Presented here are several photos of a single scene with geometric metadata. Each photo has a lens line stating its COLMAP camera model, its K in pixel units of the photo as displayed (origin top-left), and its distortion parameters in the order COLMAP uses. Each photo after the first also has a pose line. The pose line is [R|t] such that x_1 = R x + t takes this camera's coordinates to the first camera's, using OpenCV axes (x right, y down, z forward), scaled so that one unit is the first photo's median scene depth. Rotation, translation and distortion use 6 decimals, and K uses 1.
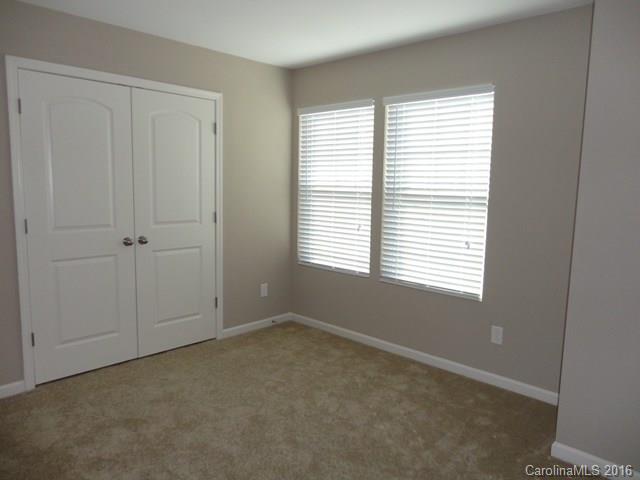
lens RADIAL K [[462.9, 0, 320.0], [0, 462.9, 240.0], [0, 0, 1]] dist [-0.002504, 0.000014]
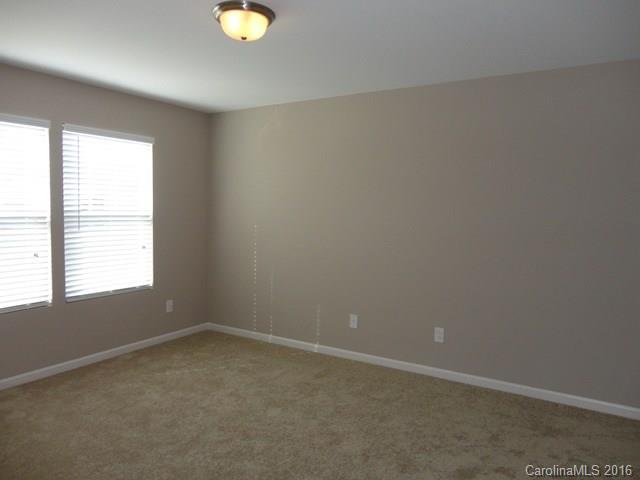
lens RADIAL K [[462.9, 0, 320.0], [0, 462.9, 240.0], [0, 0, 1]] dist [-0.002504, 0.000014]
pose [[-0.198974, -0.096040, 0.975288, -0.990427], [0.105317, 0.987328, 0.118712, -0.112713], [-0.974329, 0.126334, -0.186338, 0.655620]]
